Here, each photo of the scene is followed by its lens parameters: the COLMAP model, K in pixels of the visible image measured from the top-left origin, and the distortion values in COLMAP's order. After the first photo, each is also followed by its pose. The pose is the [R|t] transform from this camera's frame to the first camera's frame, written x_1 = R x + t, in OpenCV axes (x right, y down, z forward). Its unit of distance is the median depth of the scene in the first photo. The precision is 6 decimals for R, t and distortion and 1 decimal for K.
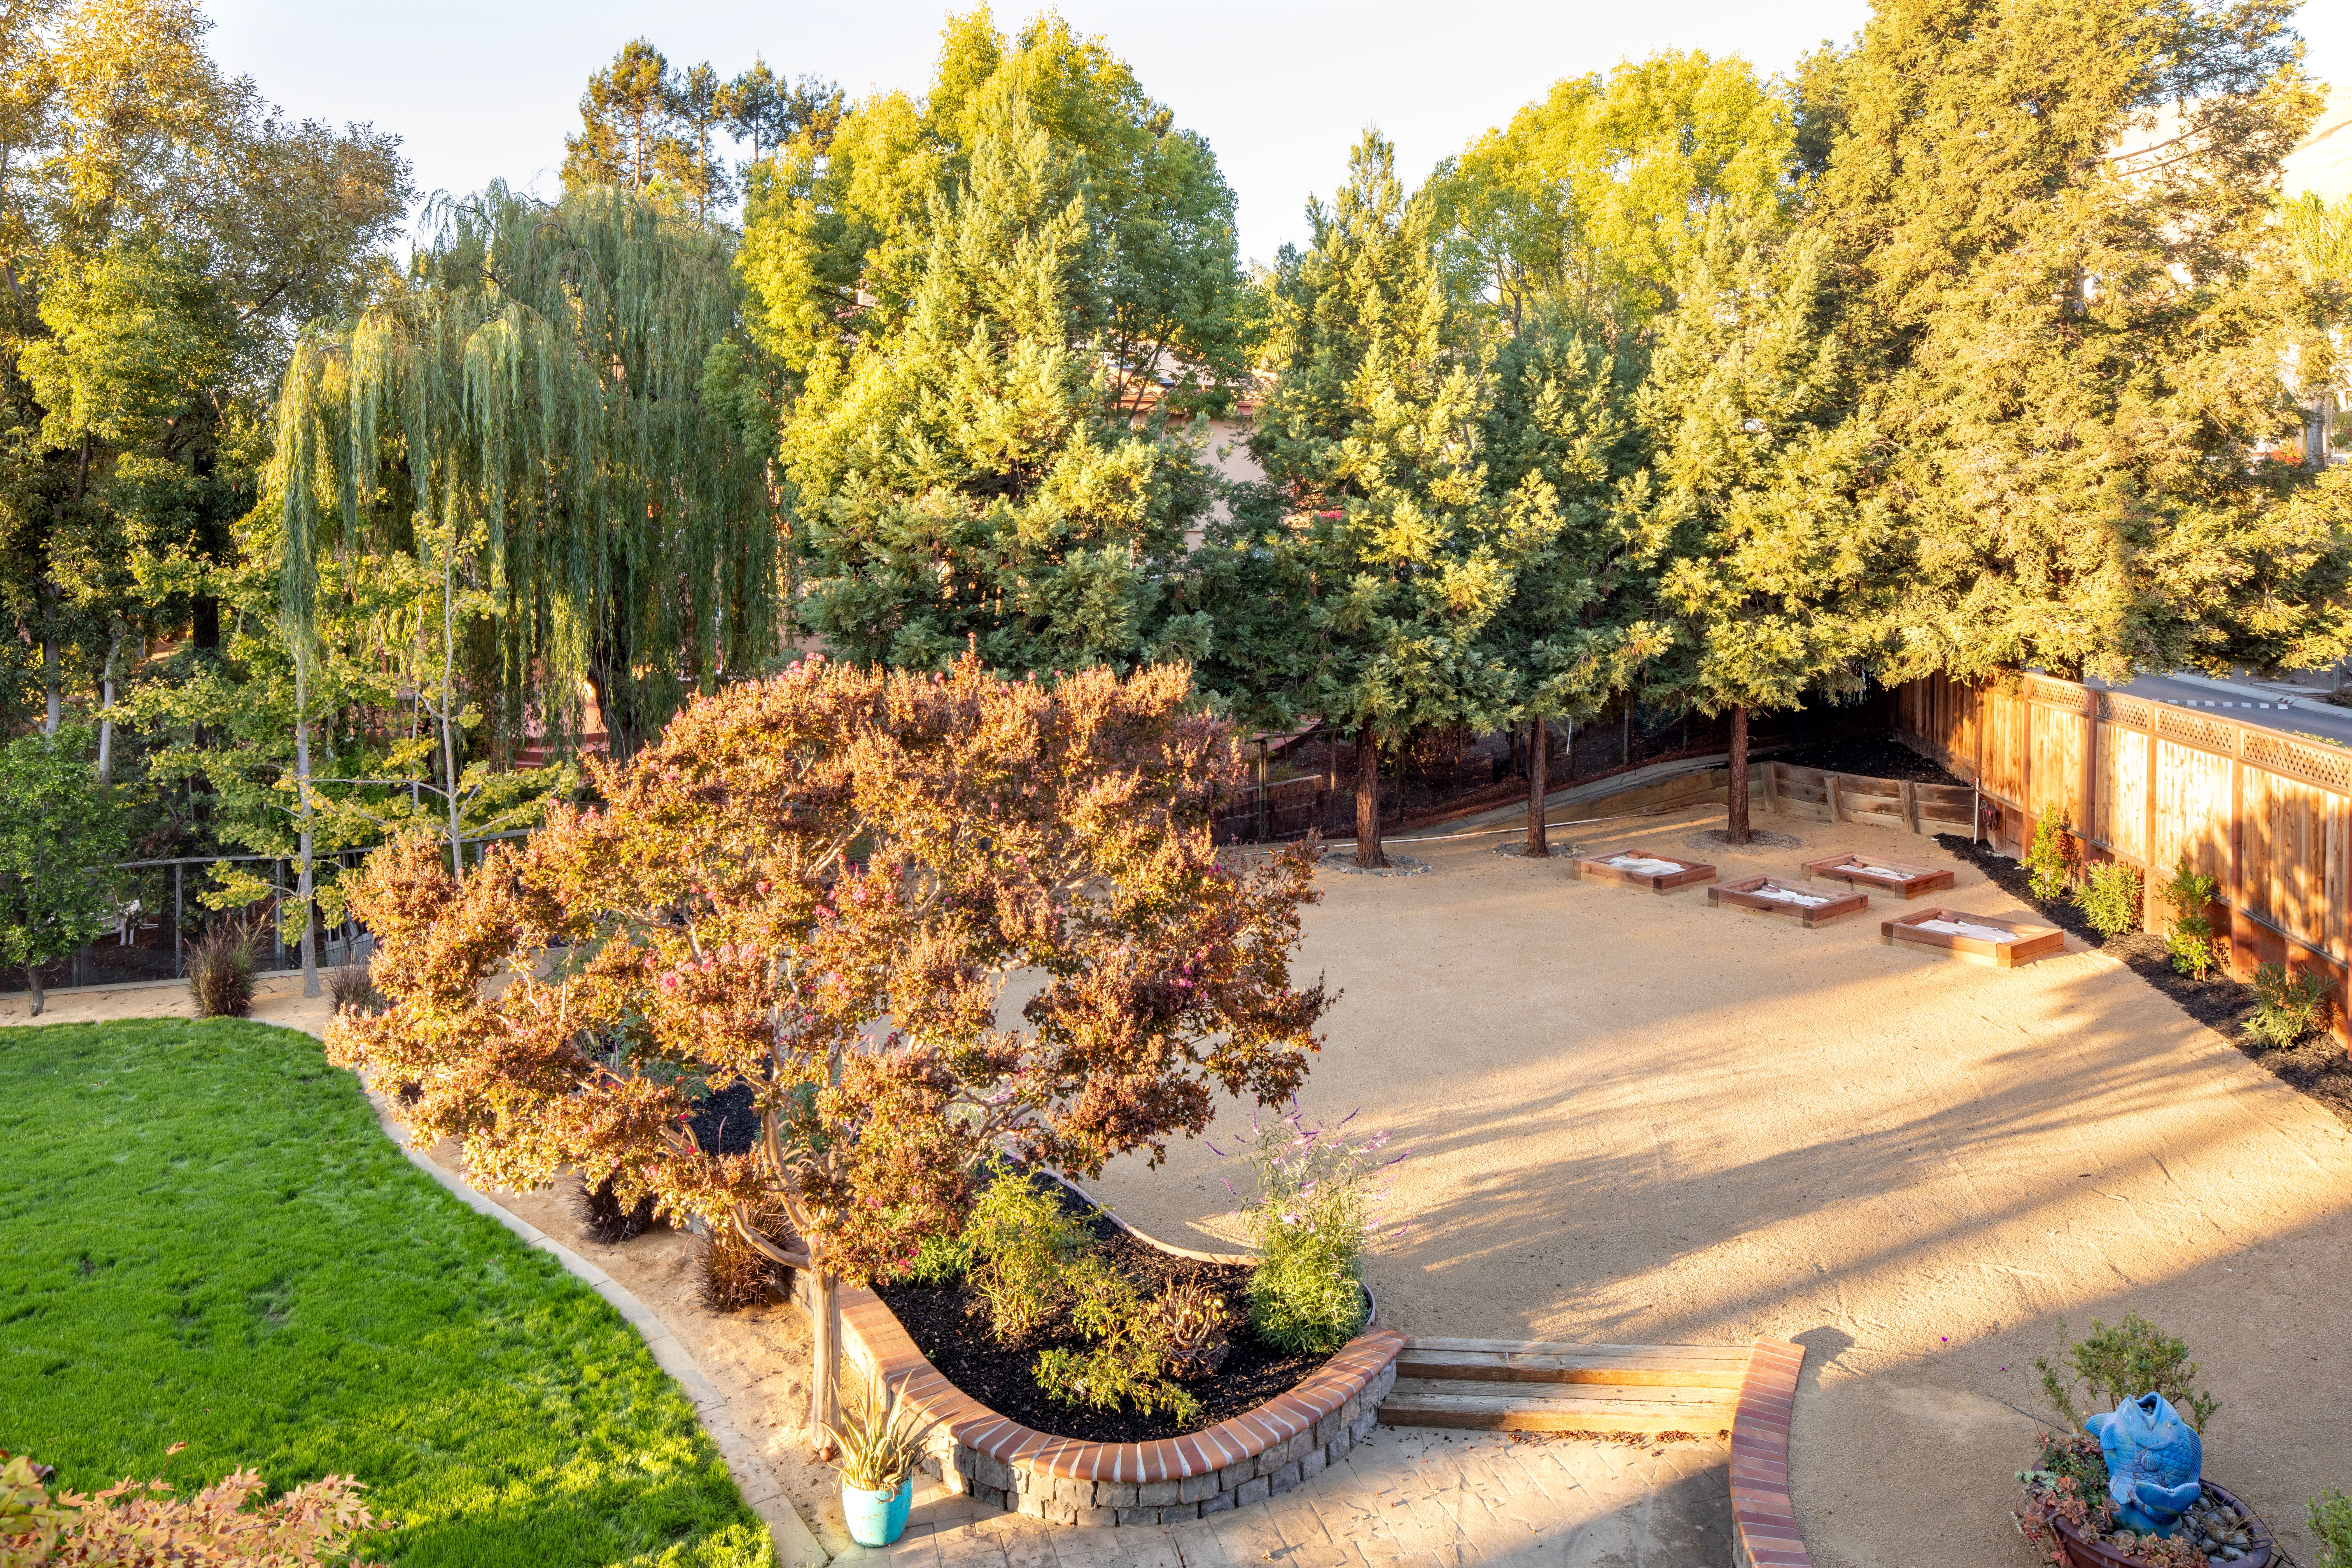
lens RADIAL K [[1579.6, 0, 1175.2], [0, 1579.6, 536.1], [0, 0, 1]] dist [-0.003169, -0.002732]
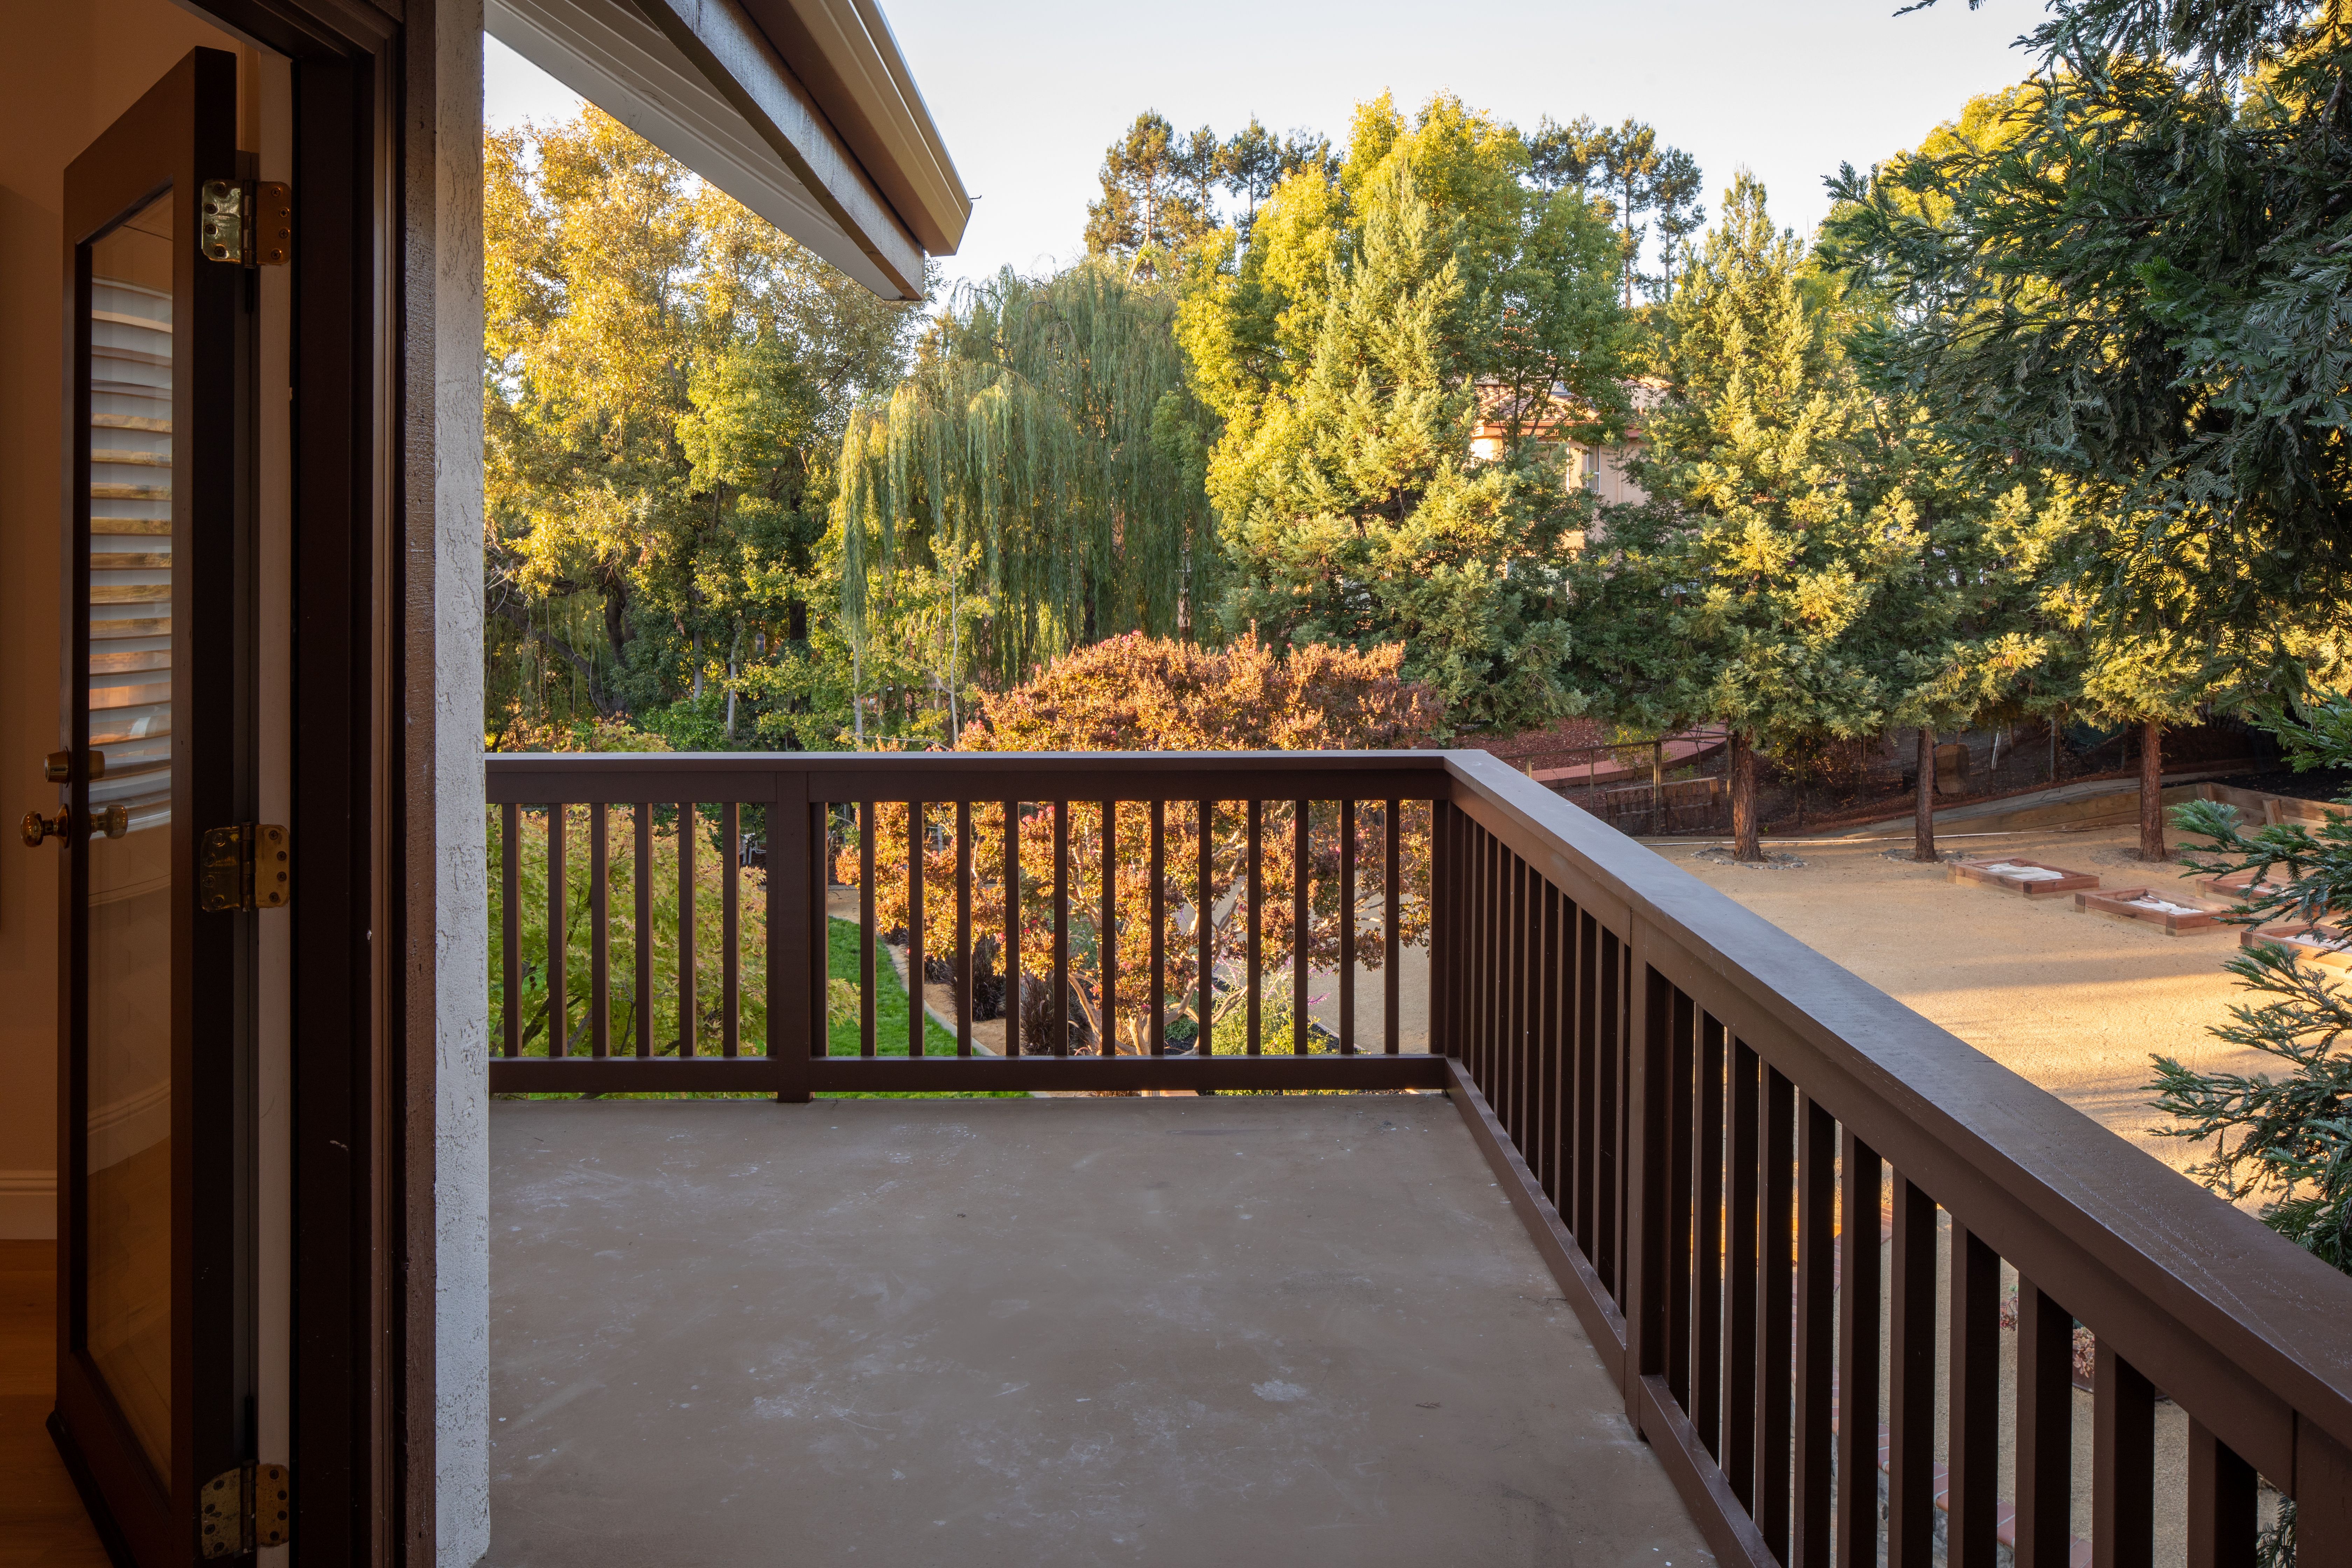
lens RADIAL K [[1587.0, 0, 1180.4], [0, 1587.0, 559.9], [0, 0, 1]] dist [-0.001181, -0.000305]
pose [[0.946763, -0.003091, -0.321916, 0.120732], [0.003669, 0.999993, 0.001190, 0.003112], [0.321910, -0.002308, 0.946767, -0.159805]]
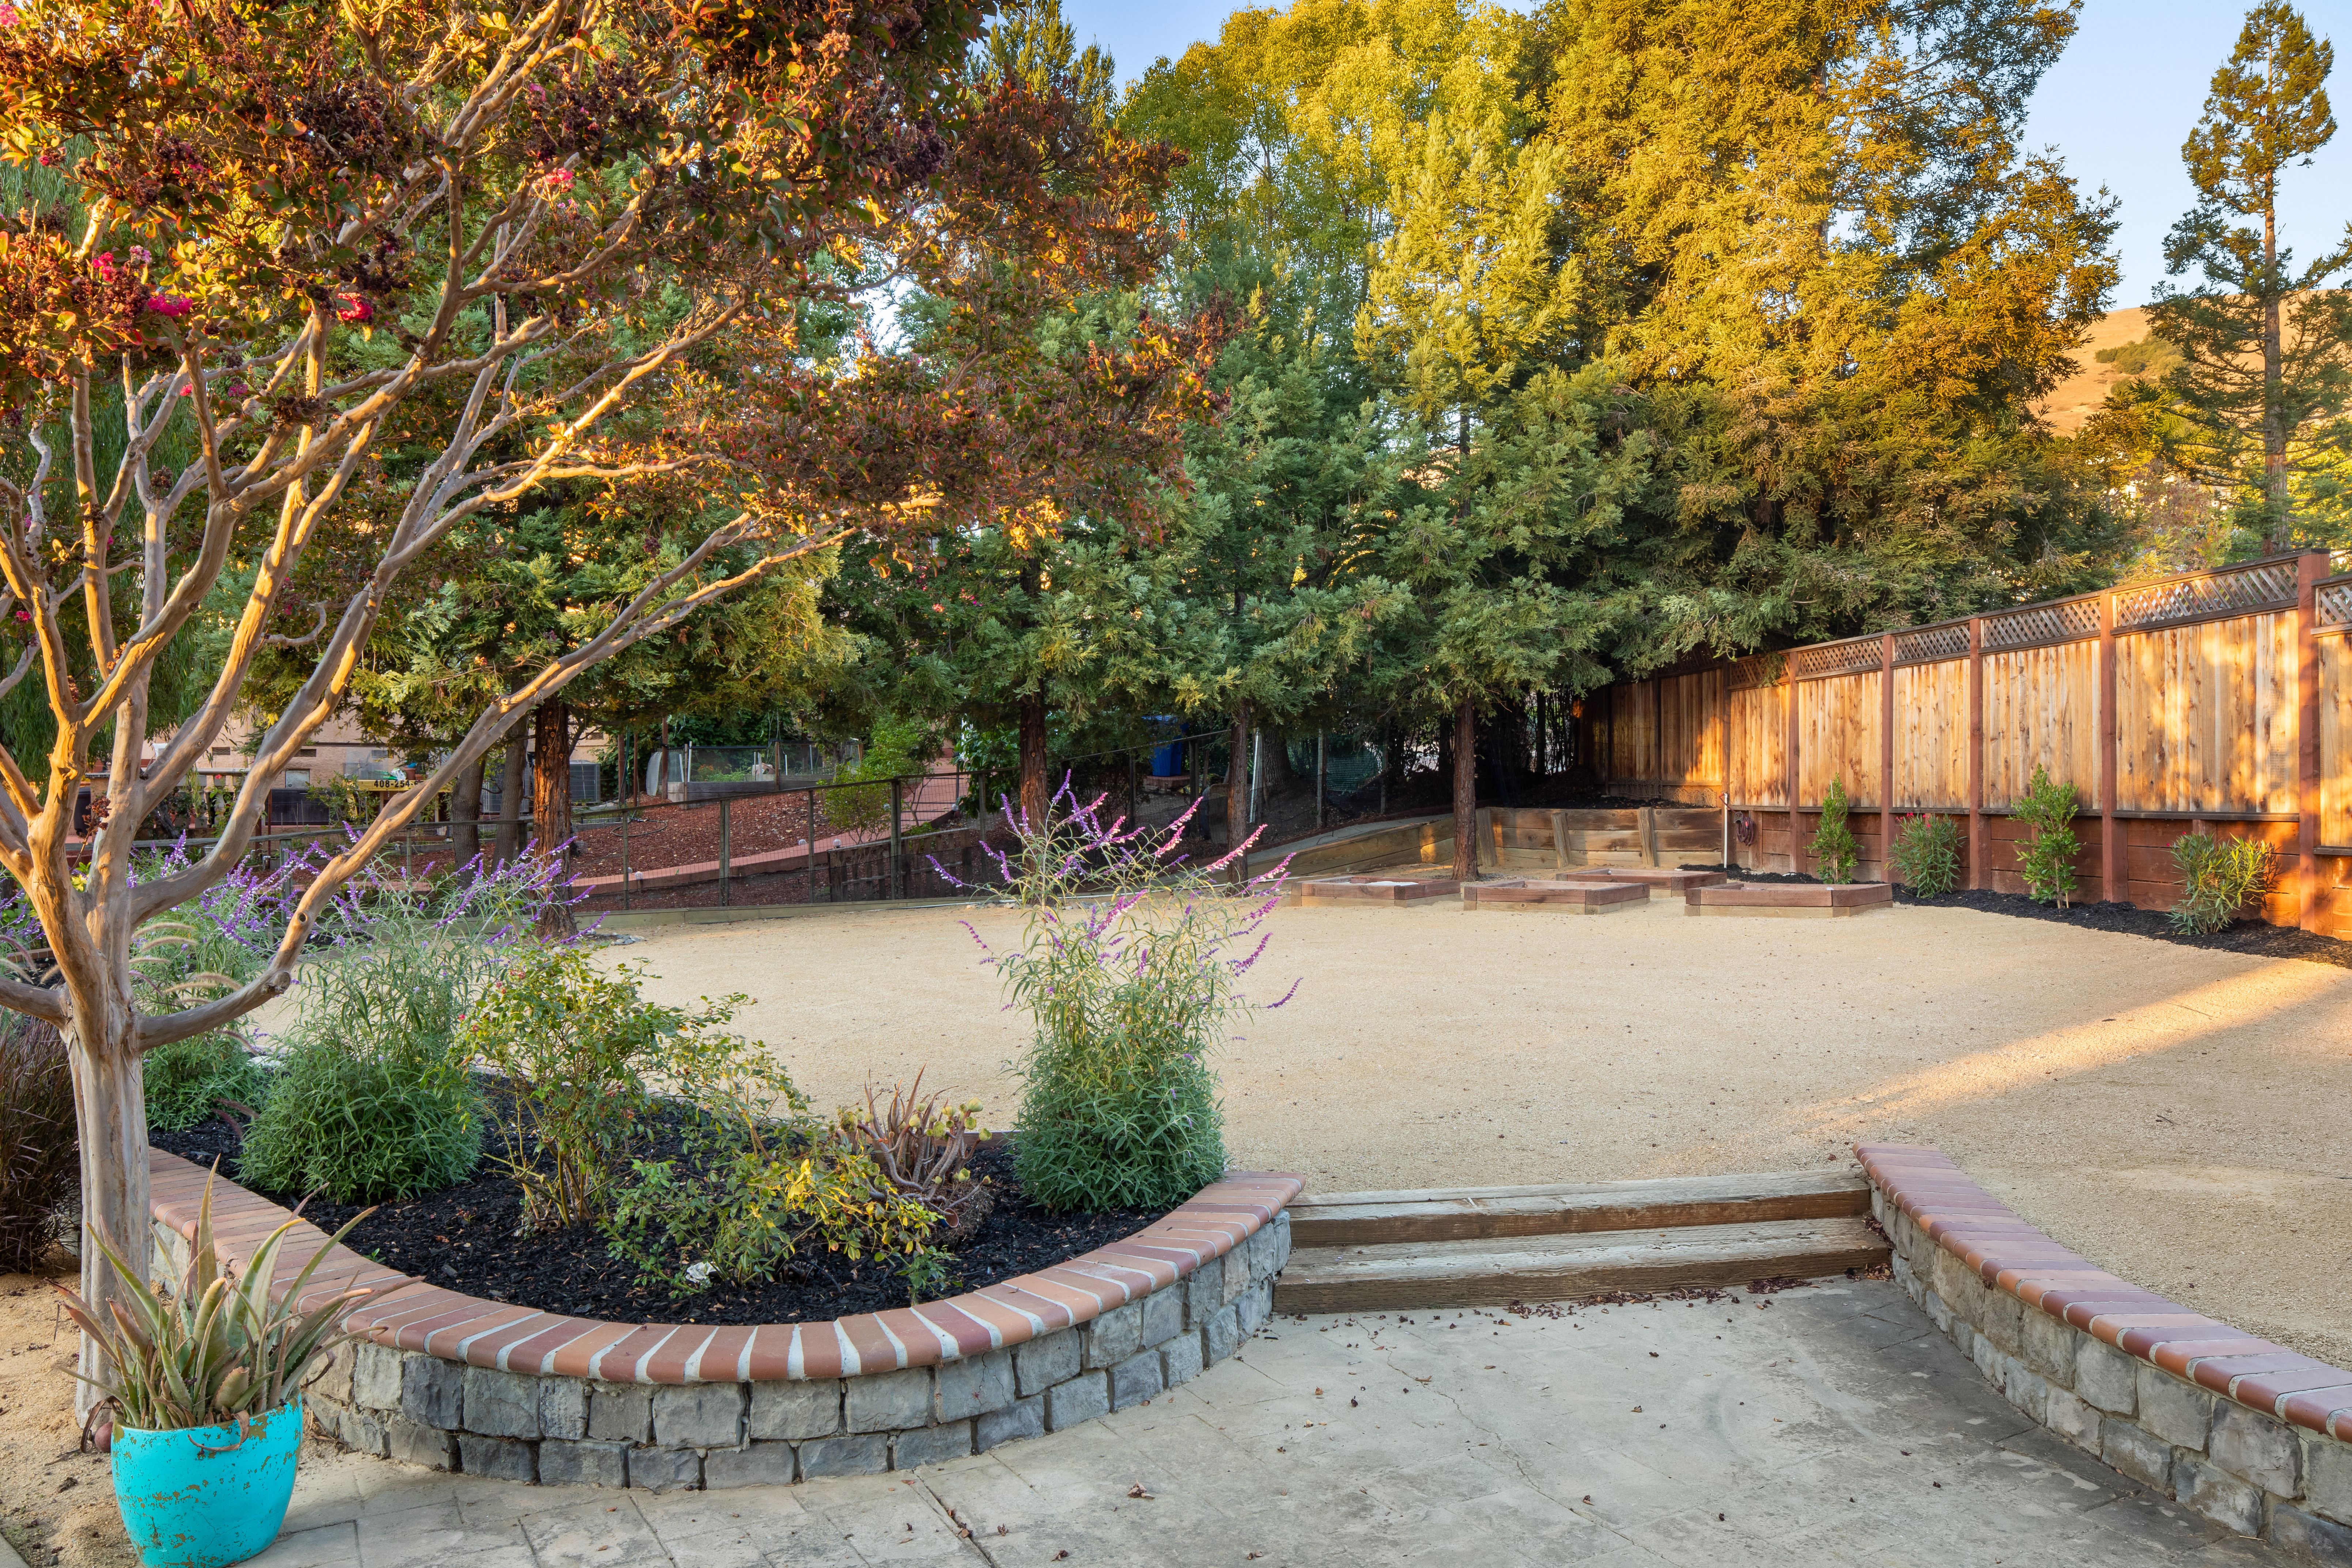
lens RADIAL K [[1640.5, 0, 1119.9], [0, 1640.5, 798.3], [0, 0, 1]] dist [-0.005335, 0.000052]
pose [[0.975011, -0.008628, 0.221990, -0.020687], [0.011397, 0.999872, -0.011195, 0.185484], [-0.221865, 0.013445, 0.974985, 0.220193]]
